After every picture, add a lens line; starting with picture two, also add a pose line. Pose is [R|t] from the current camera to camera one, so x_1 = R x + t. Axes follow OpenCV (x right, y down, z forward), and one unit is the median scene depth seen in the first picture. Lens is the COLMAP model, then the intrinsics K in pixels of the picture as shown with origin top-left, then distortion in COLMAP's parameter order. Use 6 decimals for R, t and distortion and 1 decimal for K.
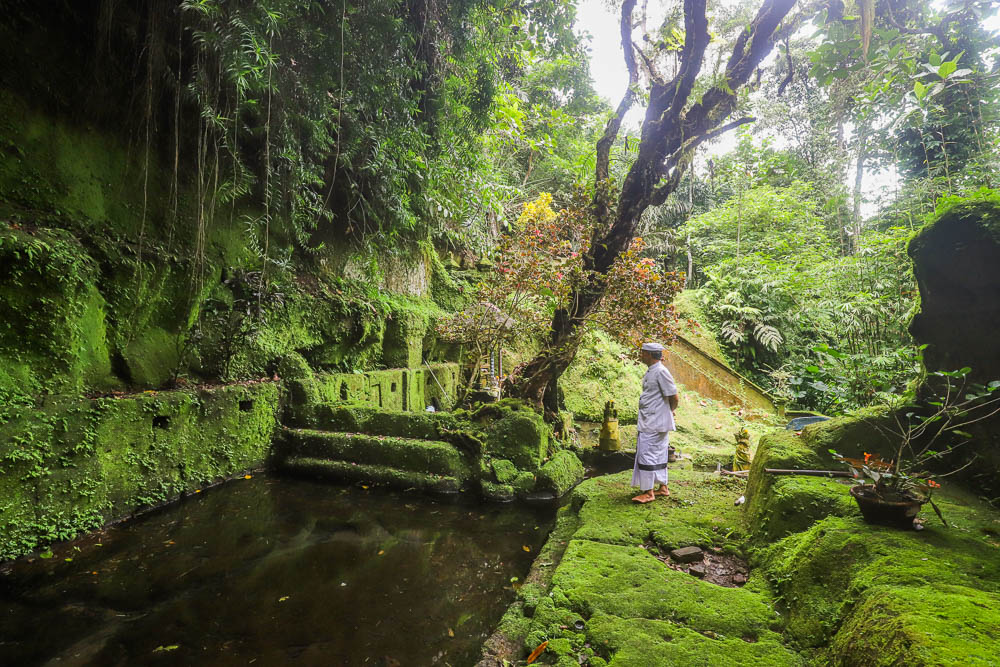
lens RADIAL K [[464.4, 0, 499.3], [0, 464.4, 333.6], [0, 0, 1]] dist [-0.005025, 0.000323]
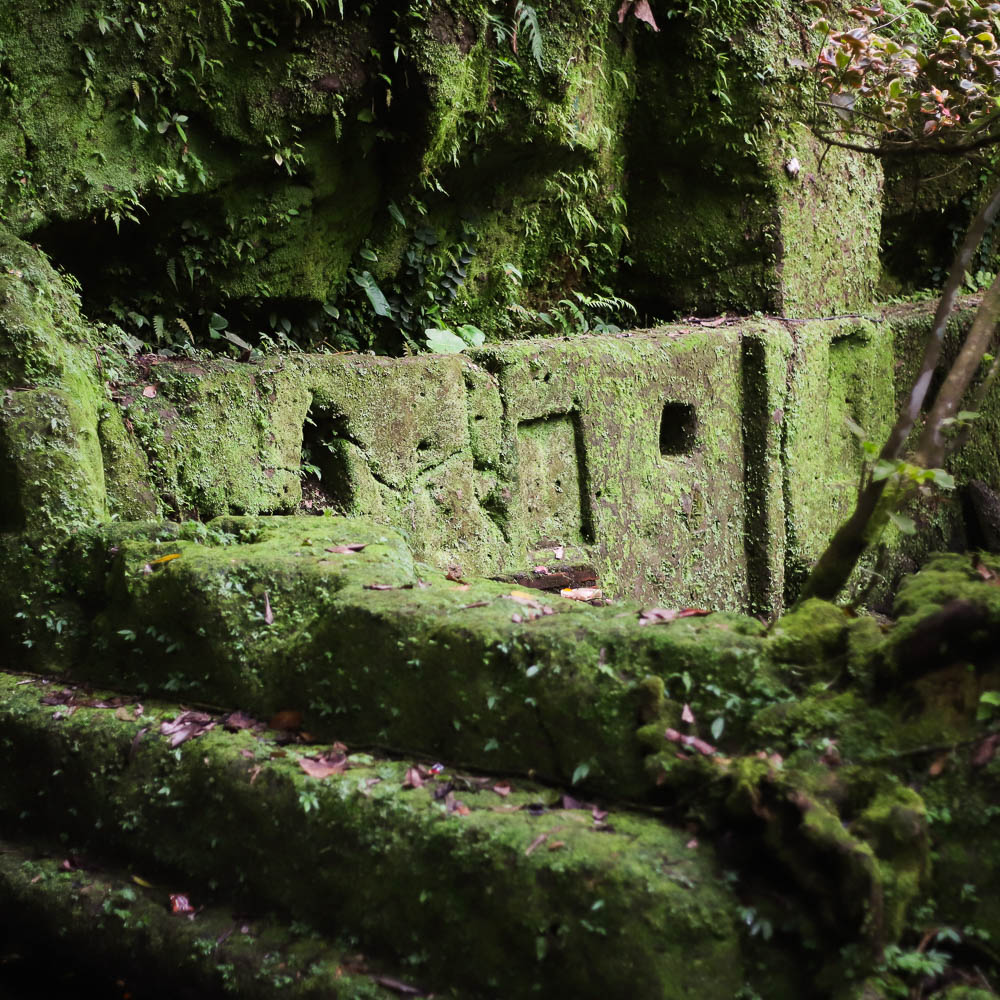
lens RADIAL K [[2298.4, 0, 500.1], [0, 2298.4, 500.7], [0, 0, 1]] dist [-0.077778, 0.000000]
pose [[0.887622, 0.026704, -0.459798, 0.121474], [0.046559, 0.988001, 0.147261, 0.016430], [0.458214, -0.152120, 0.875728, 0.263459]]
